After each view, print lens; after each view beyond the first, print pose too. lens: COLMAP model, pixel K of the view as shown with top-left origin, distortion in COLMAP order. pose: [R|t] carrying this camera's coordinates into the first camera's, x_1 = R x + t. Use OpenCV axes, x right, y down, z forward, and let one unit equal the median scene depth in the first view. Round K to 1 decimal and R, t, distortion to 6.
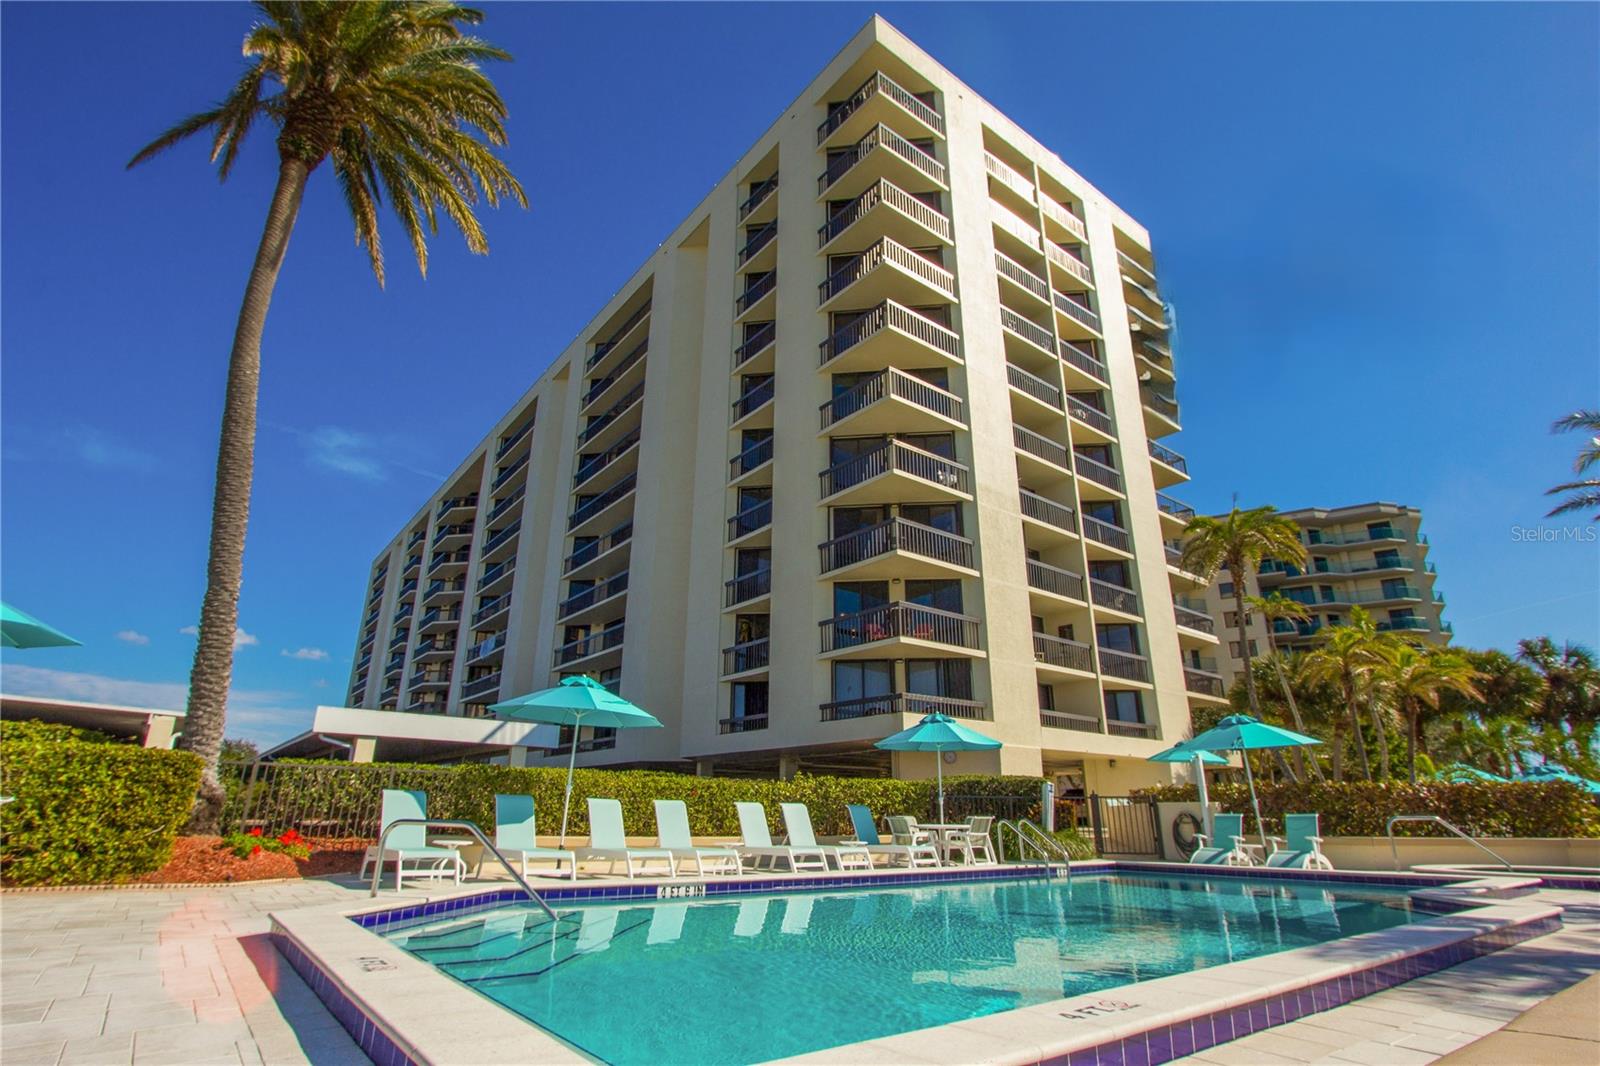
lens RADIAL K [[785.4, 0, 800.0], [0, 785.4, 533.0], [0, 0, 1]] dist [-0.002023, 0.001251]
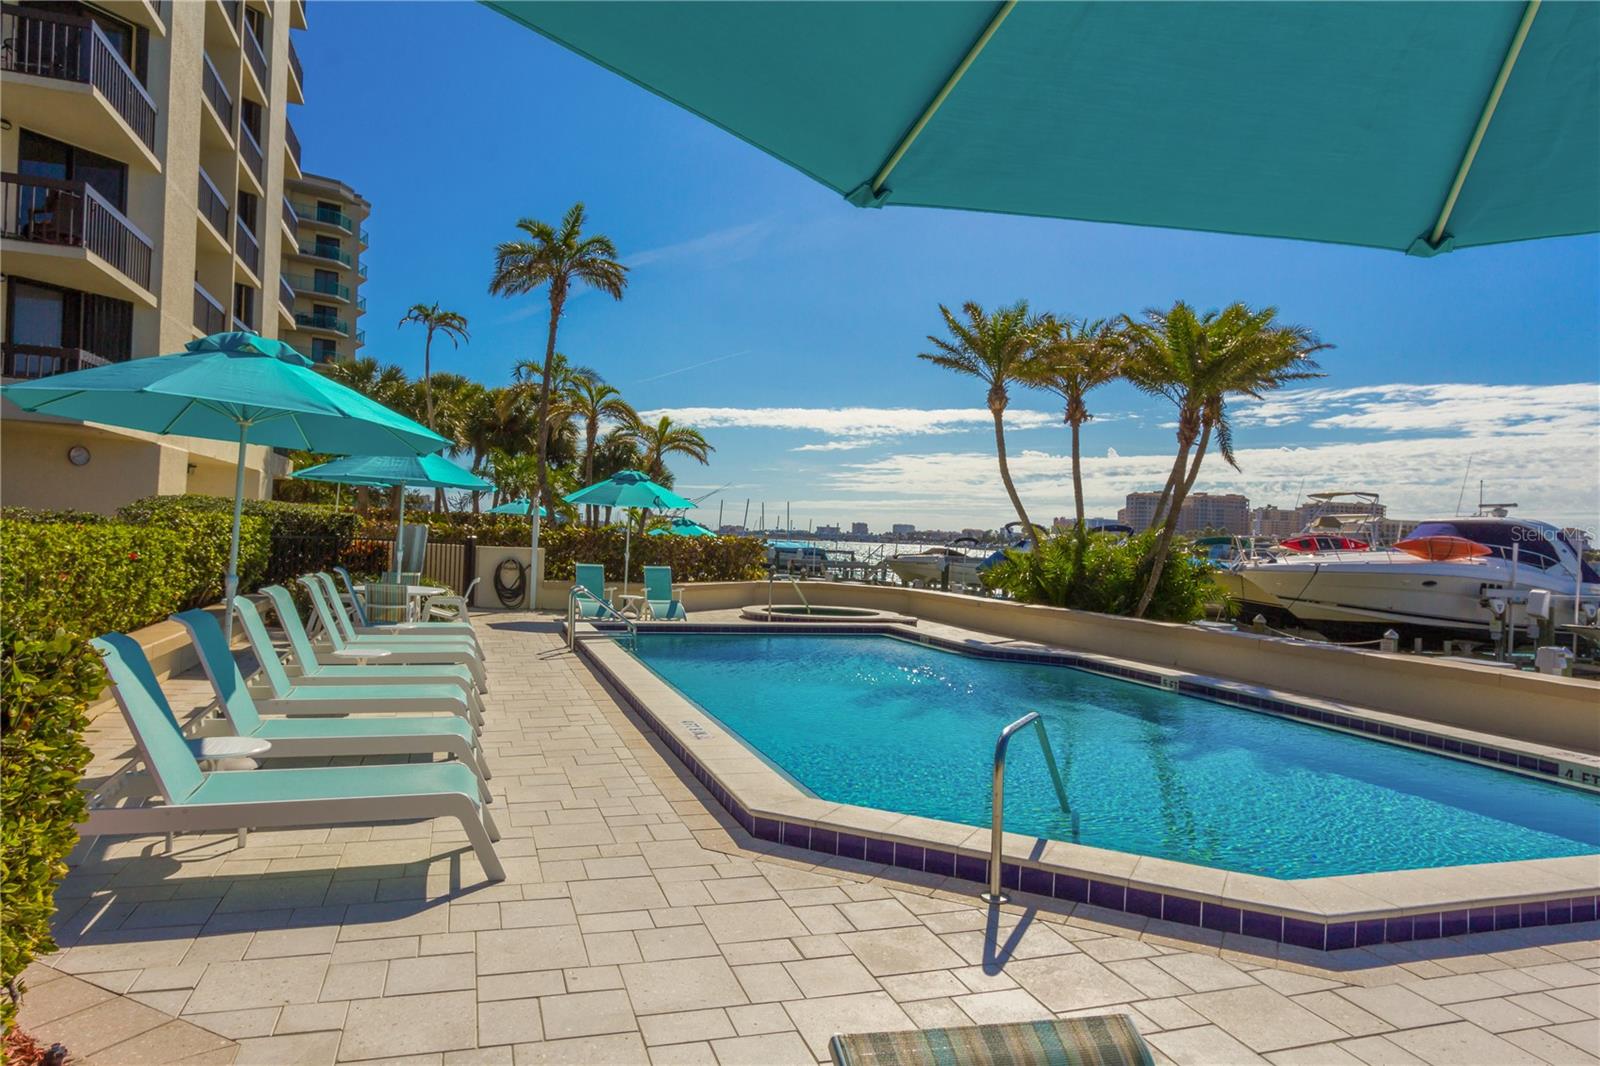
lens RADIAL K [[979.7, 0, 800.0], [0, 979.7, 533.0], [0, 0, 1]] dist [-0.001092, -0.001359]
pose [[0.322340, 0.009678, 0.946574, -0.315553], [-0.355964, 0.927796, 0.111732, 0.053254], [-0.877147, -0.372963, 0.302511, 0.241641]]
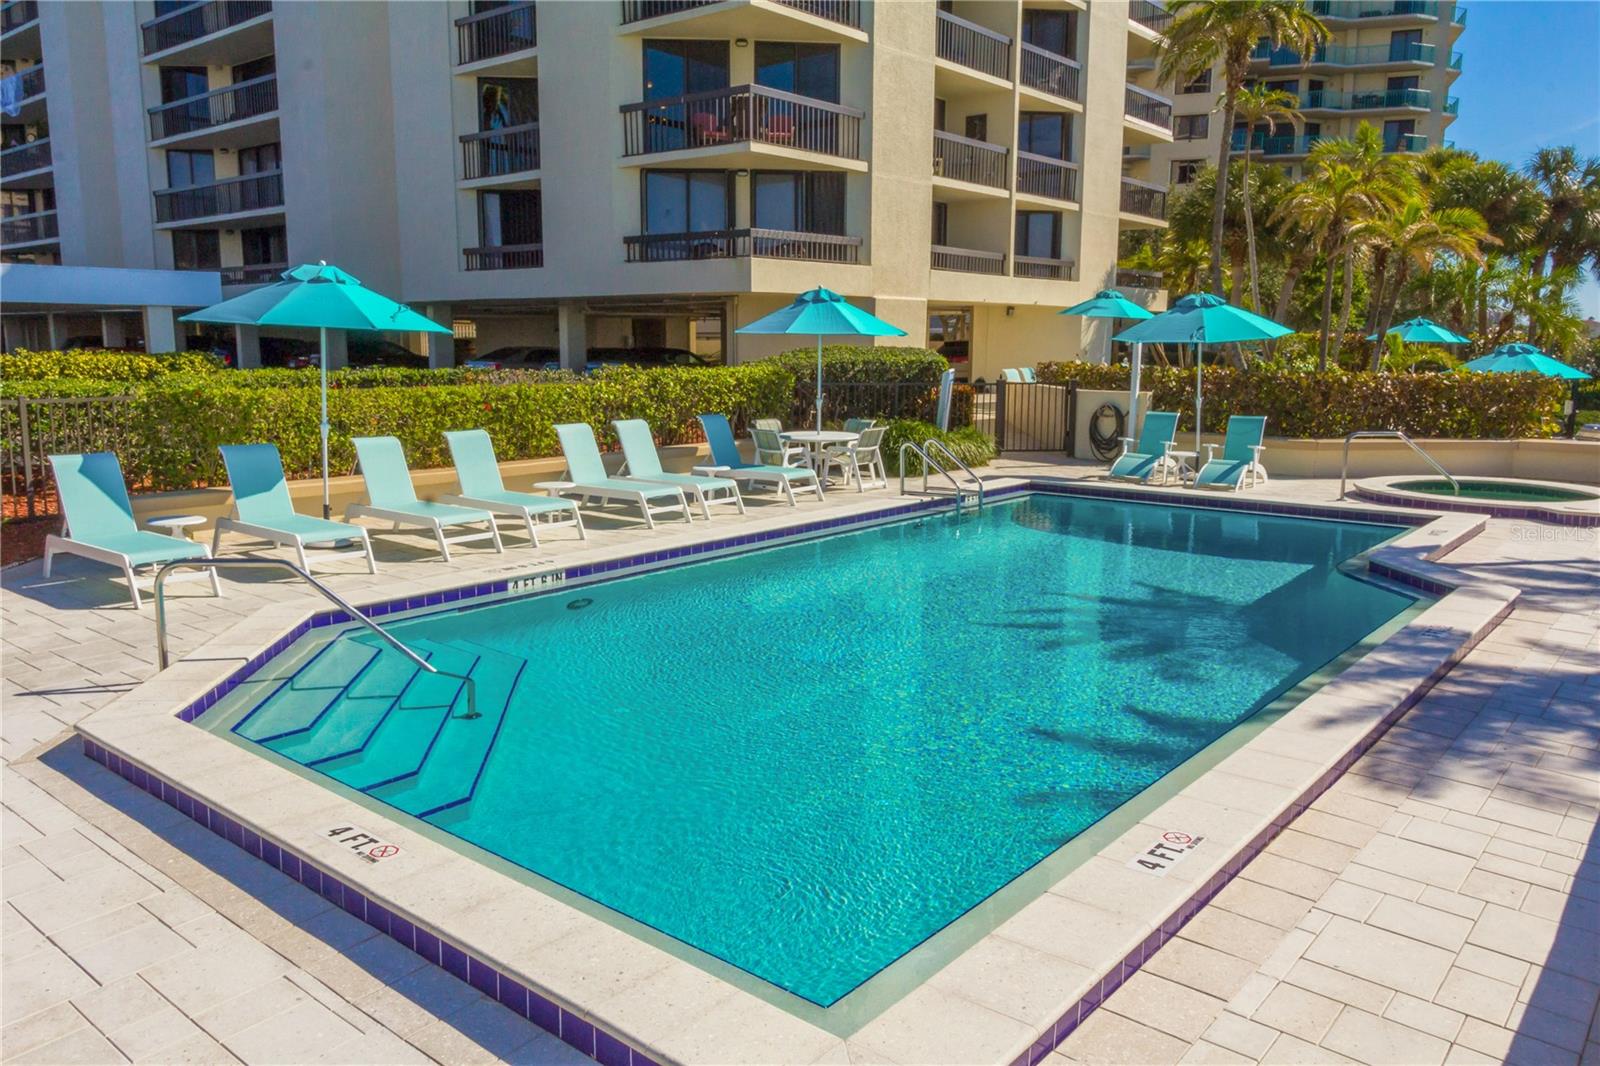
lens RADIAL K [[1175.9, 0, 795.5], [0, 1175.9, 487.2], [0, 0, 1]] dist [0.030434, -0.001369]
pose [[0.976940, -0.026265, 0.211891, -0.046987], [-0.074295, 0.888569, 0.452687, -0.054517], [-0.200169, -0.457991, 0.866127, -0.002710]]
